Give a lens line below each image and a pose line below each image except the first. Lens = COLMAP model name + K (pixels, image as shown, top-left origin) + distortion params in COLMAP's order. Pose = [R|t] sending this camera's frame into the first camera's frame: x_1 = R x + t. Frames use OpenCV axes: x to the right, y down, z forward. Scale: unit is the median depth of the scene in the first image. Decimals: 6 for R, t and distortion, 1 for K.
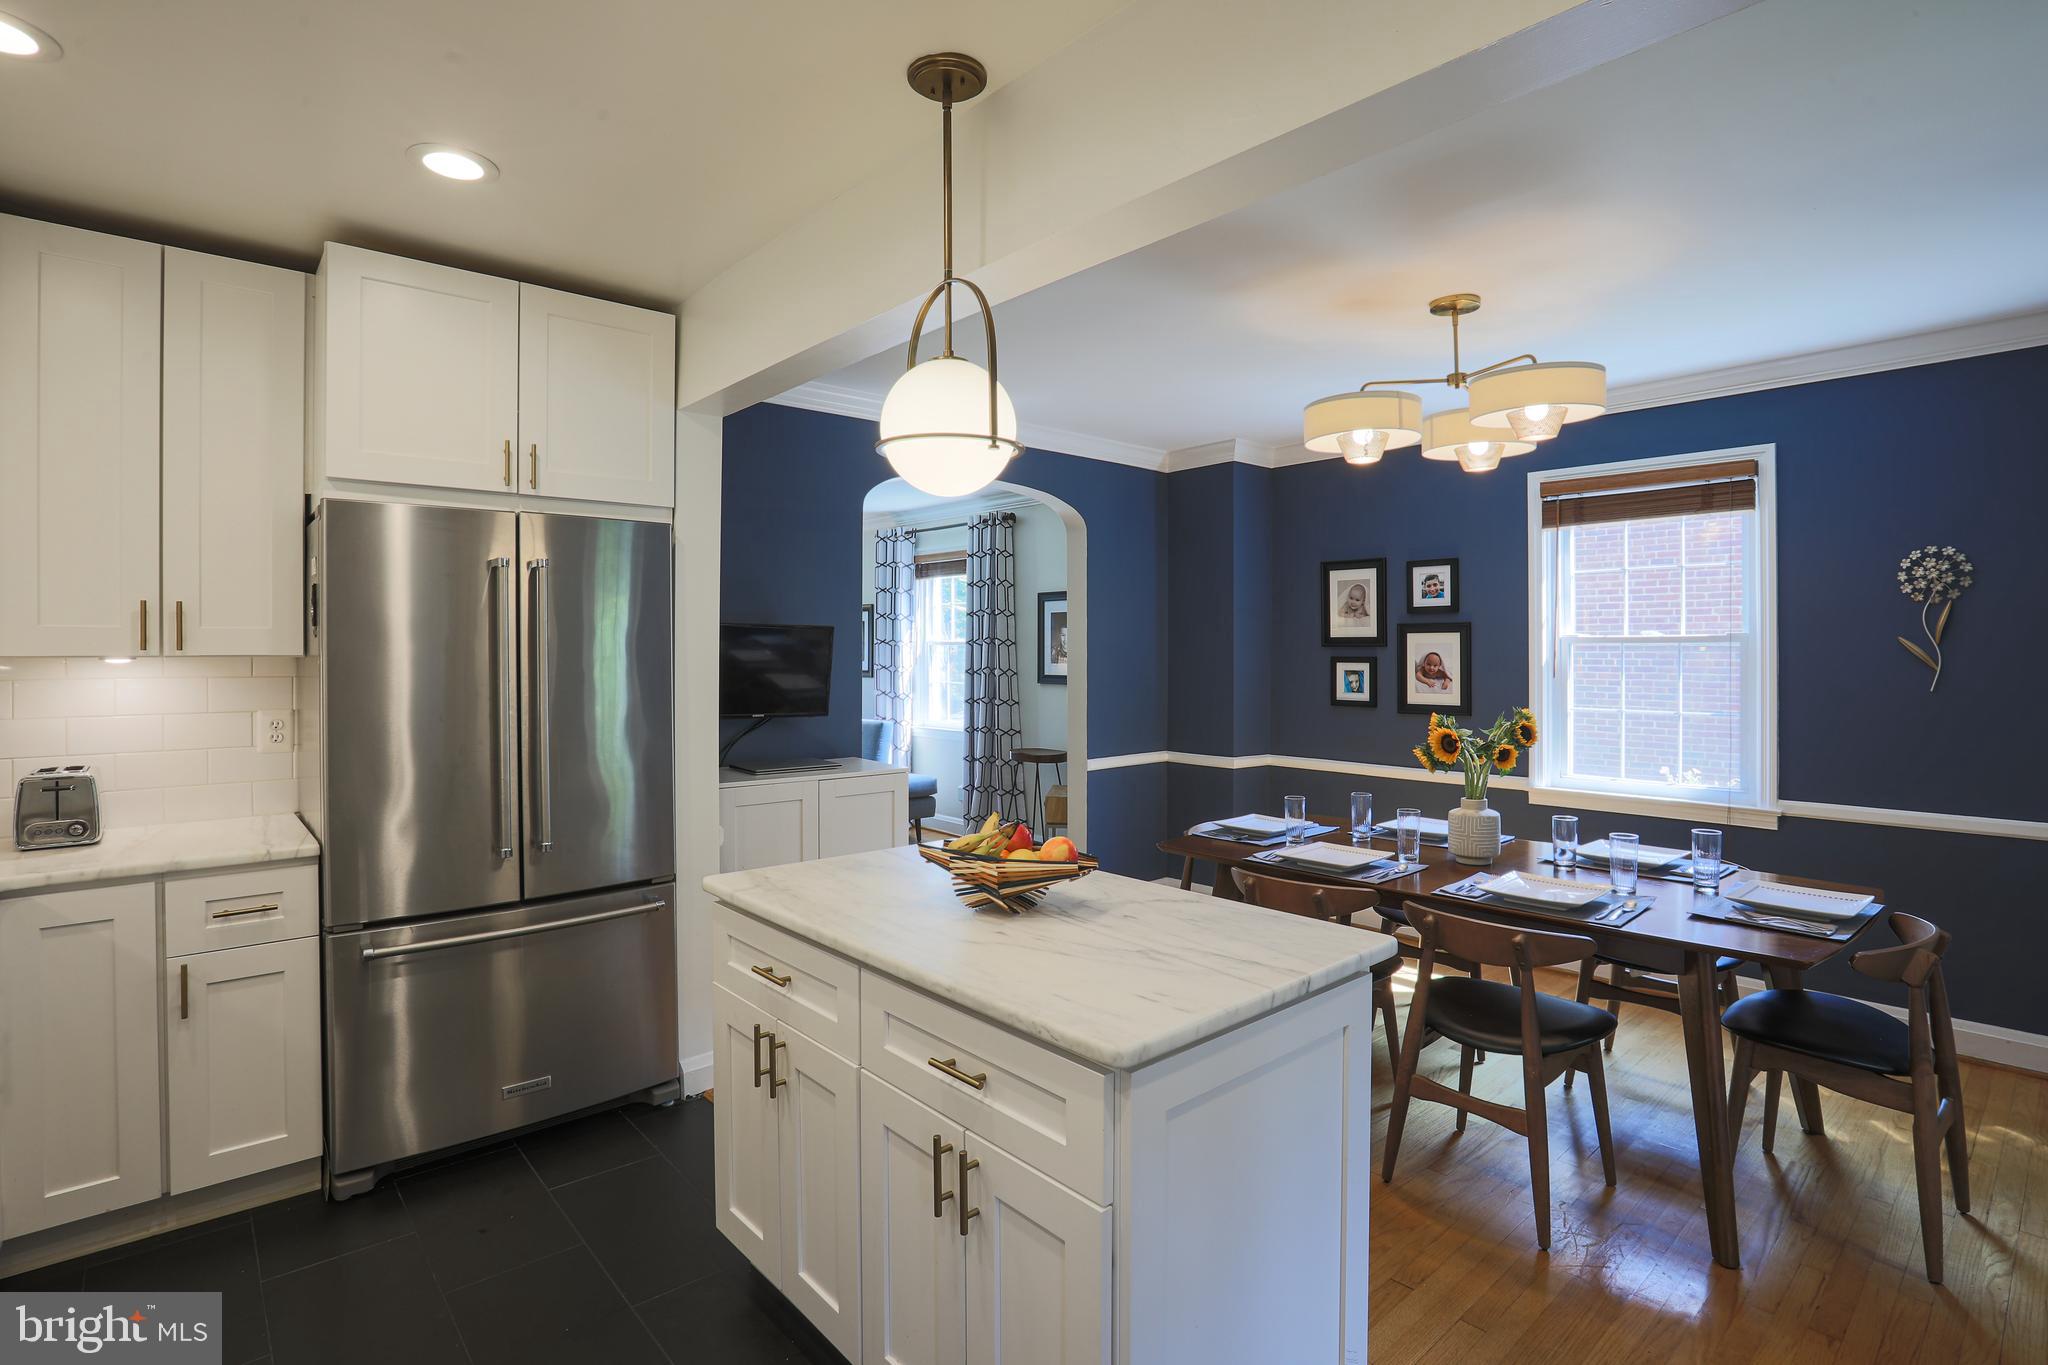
lens RADIAL K [[1006.2, 0, 1037.9], [0, 1006.2, 651.9], [0, 0, 1]] dist [-0.059141, 0.021962]
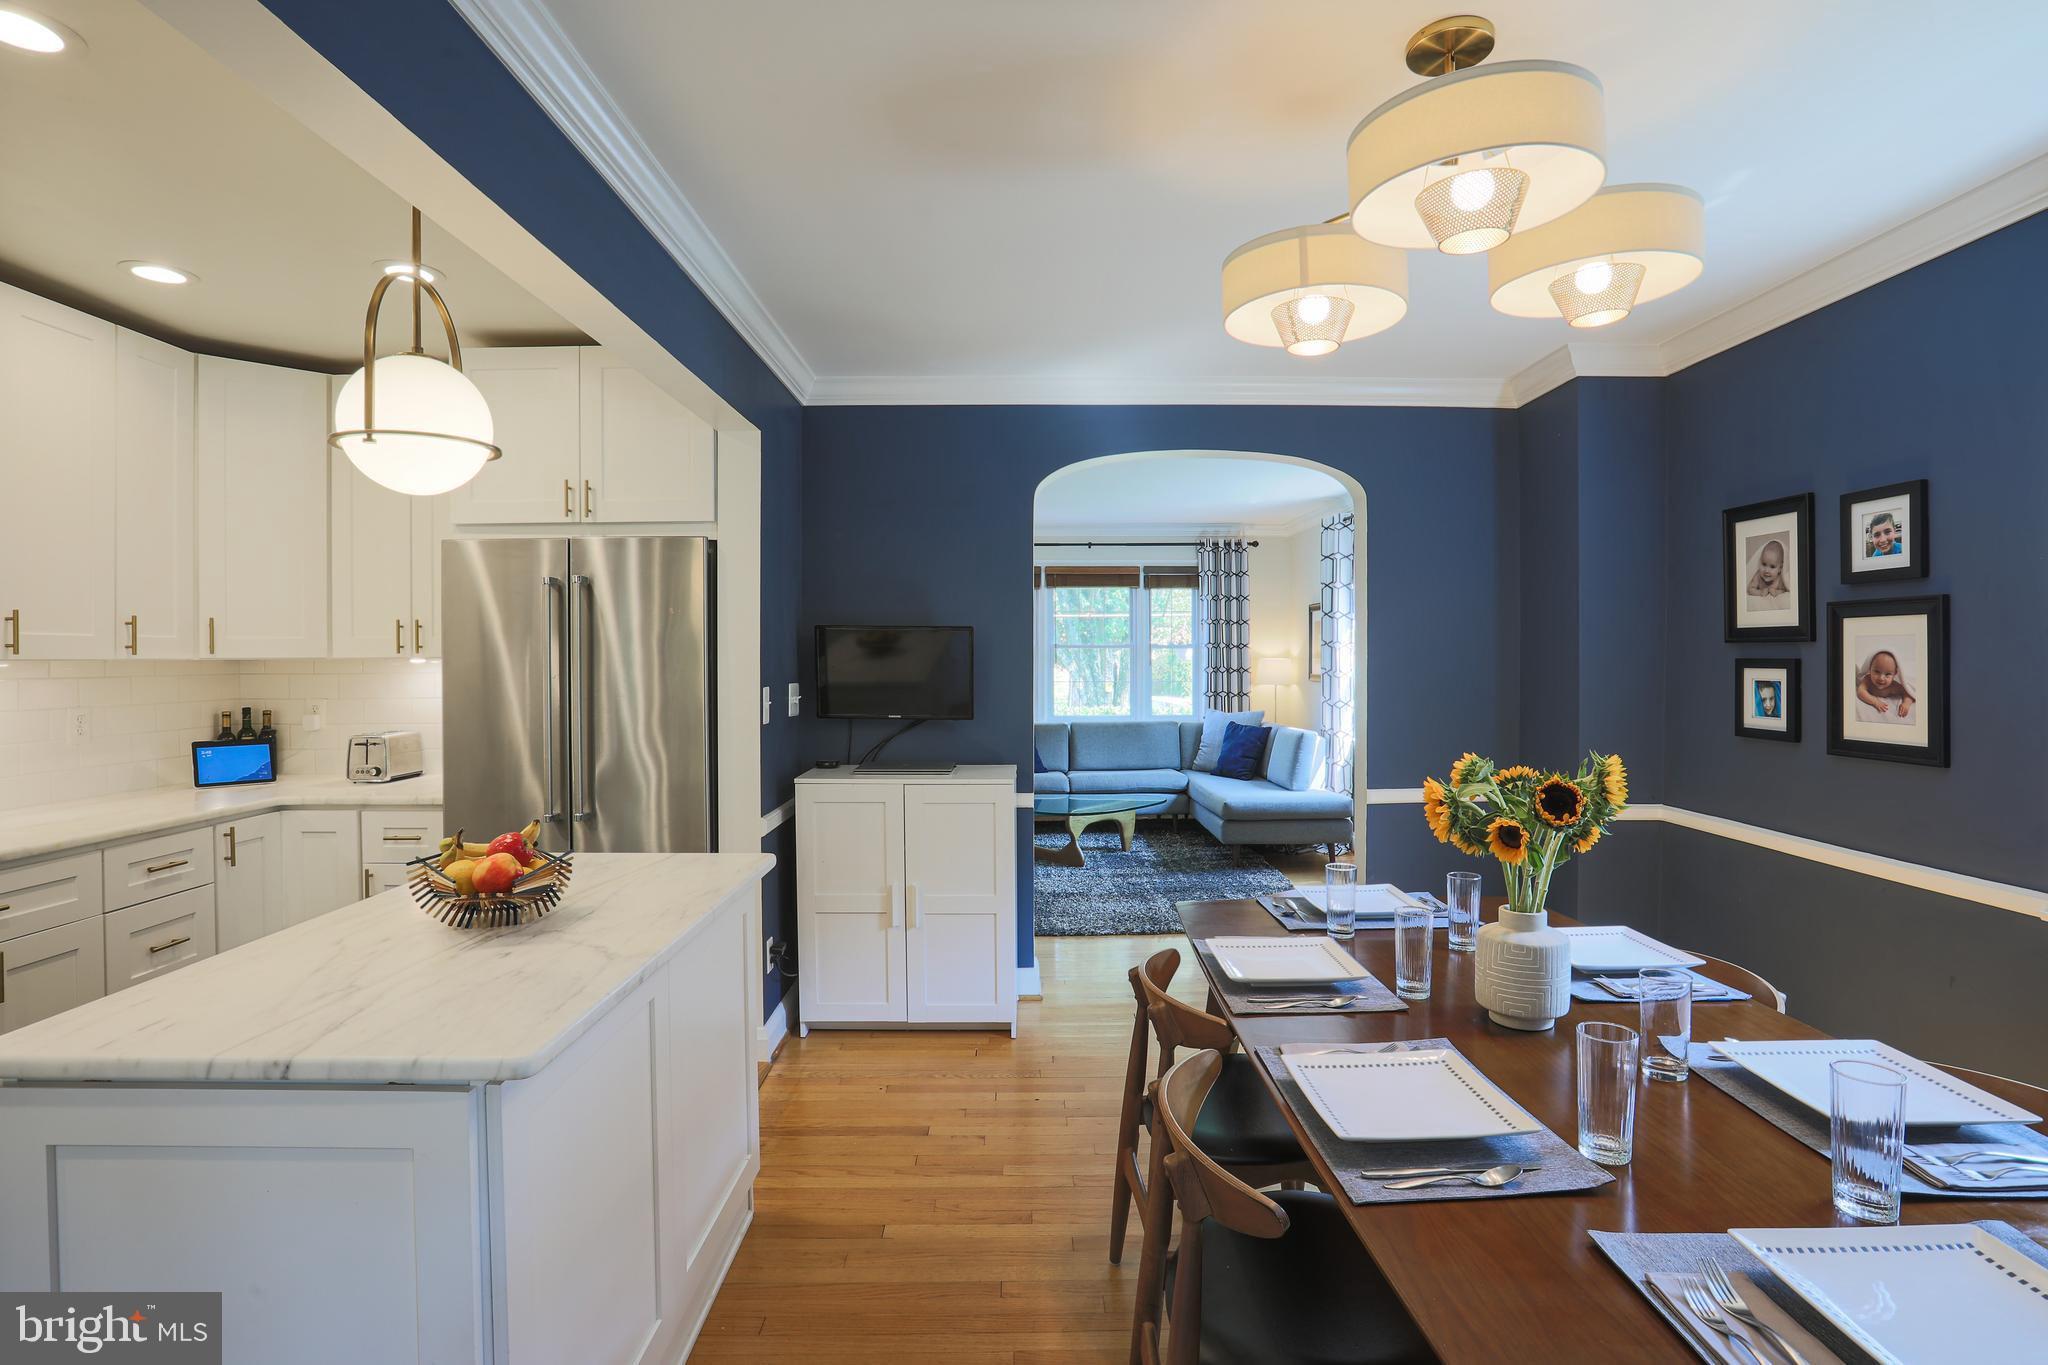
lens RADIAL K [[1006.2, 0, 1023.9], [0, 1006.2, 666.1], [0, 0, 1]] dist [-0.059141, 0.021962]
pose [[0.750680, 0.004468, -0.660651, 0.528656], [0.002619, 0.999949, 0.009738, 0.003314], [0.660661, -0.009040, 0.750630, 0.349656]]
